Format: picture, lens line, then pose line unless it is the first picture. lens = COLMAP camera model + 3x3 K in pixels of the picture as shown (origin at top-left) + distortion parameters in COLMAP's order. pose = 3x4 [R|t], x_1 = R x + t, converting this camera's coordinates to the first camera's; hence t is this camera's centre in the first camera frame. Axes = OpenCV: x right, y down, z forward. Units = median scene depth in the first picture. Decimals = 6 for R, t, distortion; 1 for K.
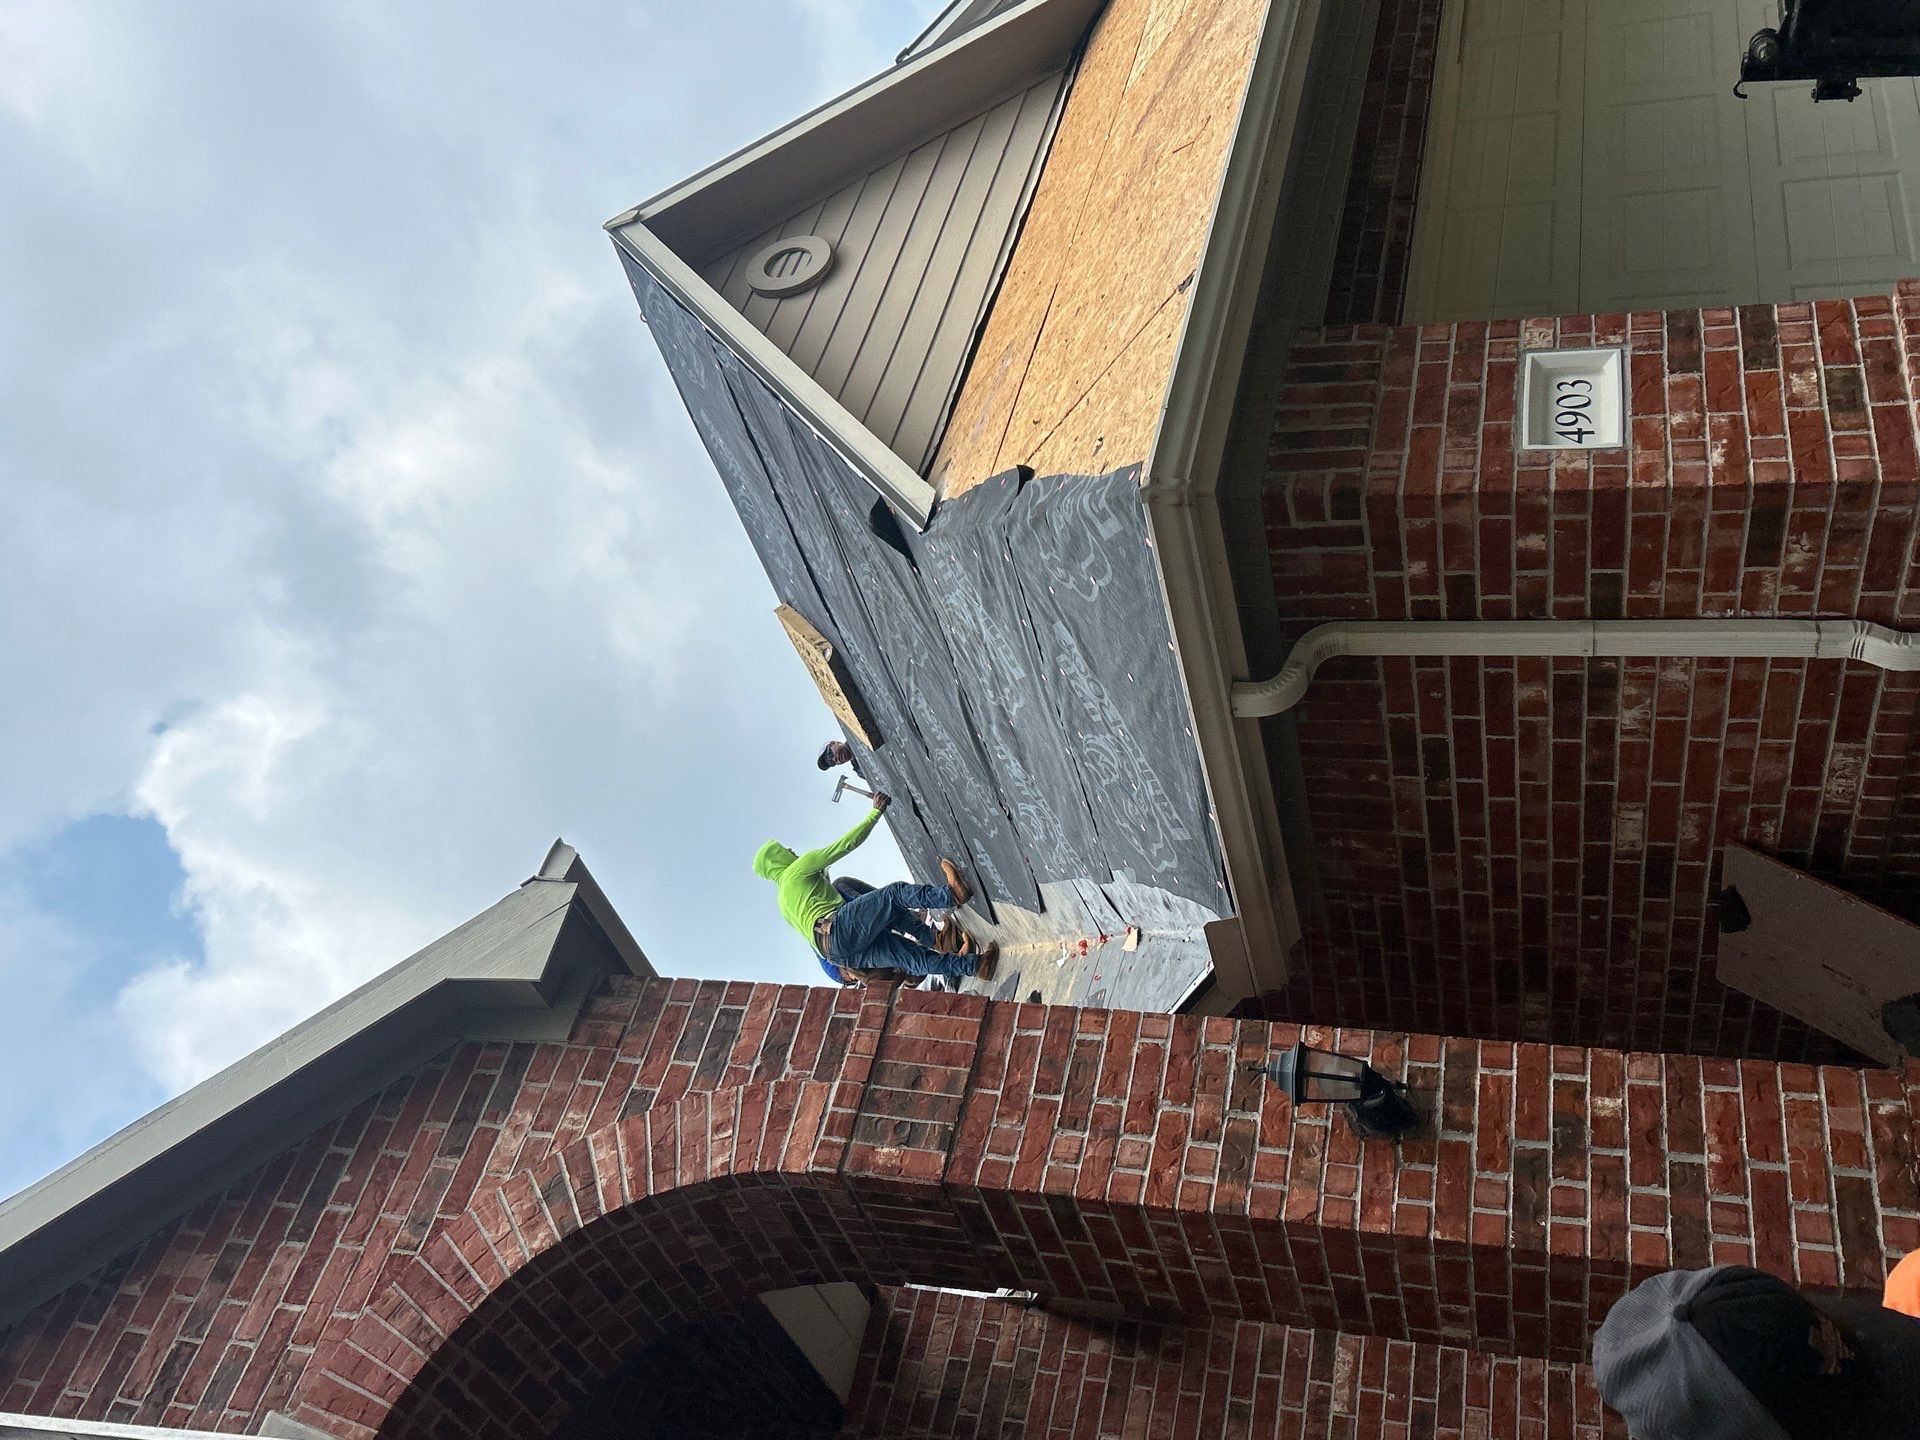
lens RADIAL K [[1705.4, 0, 960.0], [0, 1705.4, 720.0], [0, 0, 1]] dist [0.014085, 0.010351]
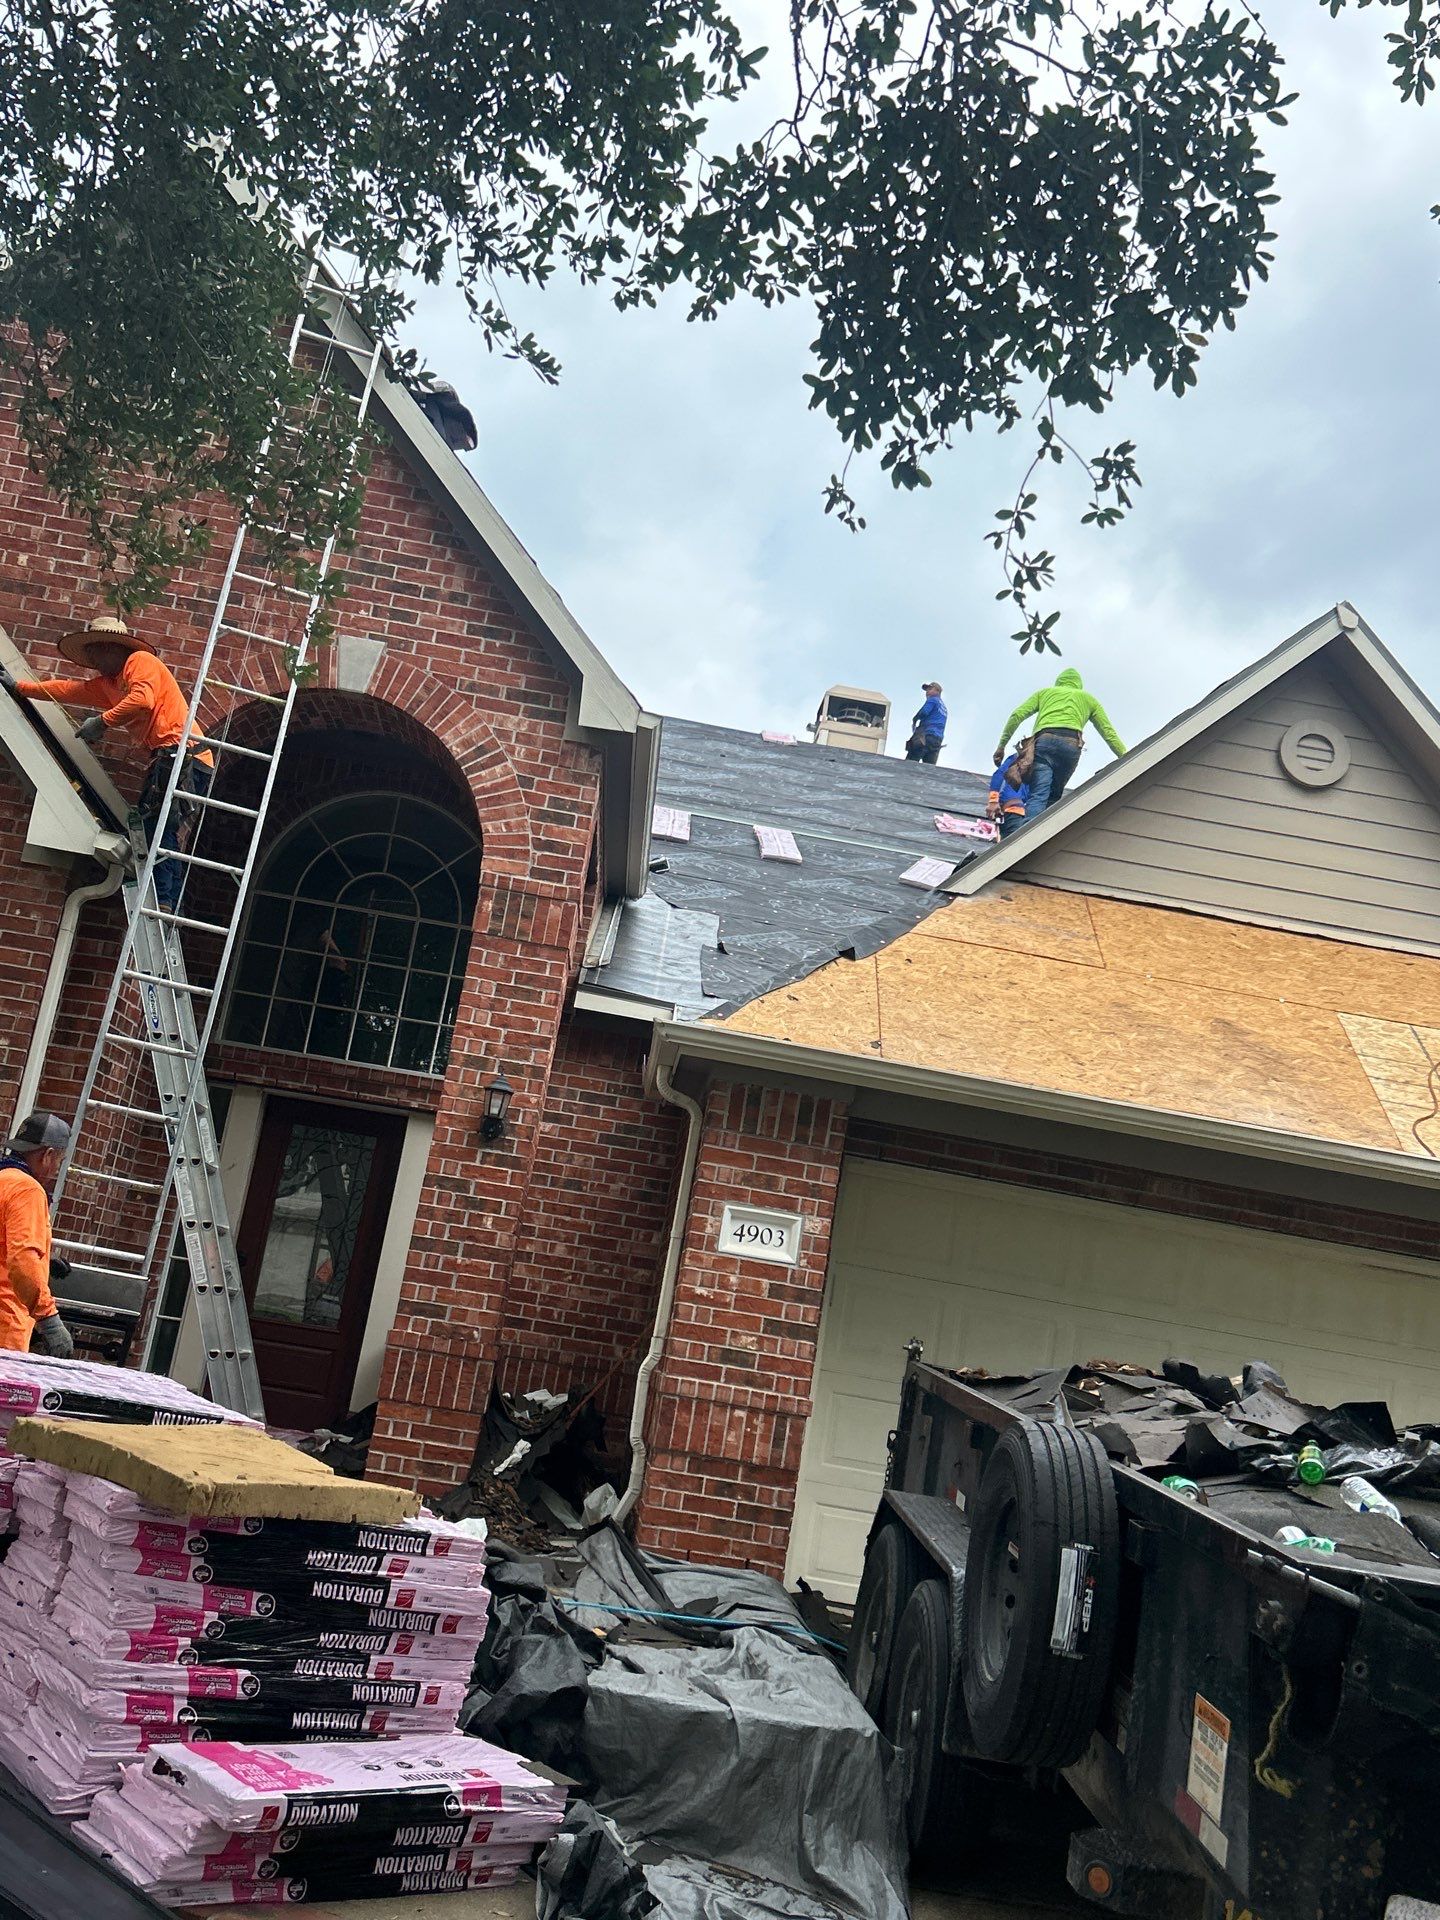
lens RADIAL K [[1649.8, 0, 720.0], [0, 1649.8, 960.0], [0, 0, 1]] dist [0.114235, -0.000676]
pose [[0.058628, 0.997827, 0.030063, -0.019793], [-0.795126, 0.028468, 0.605776, -1.283899], [0.603604, -0.059419, 0.795067, -0.522501]]
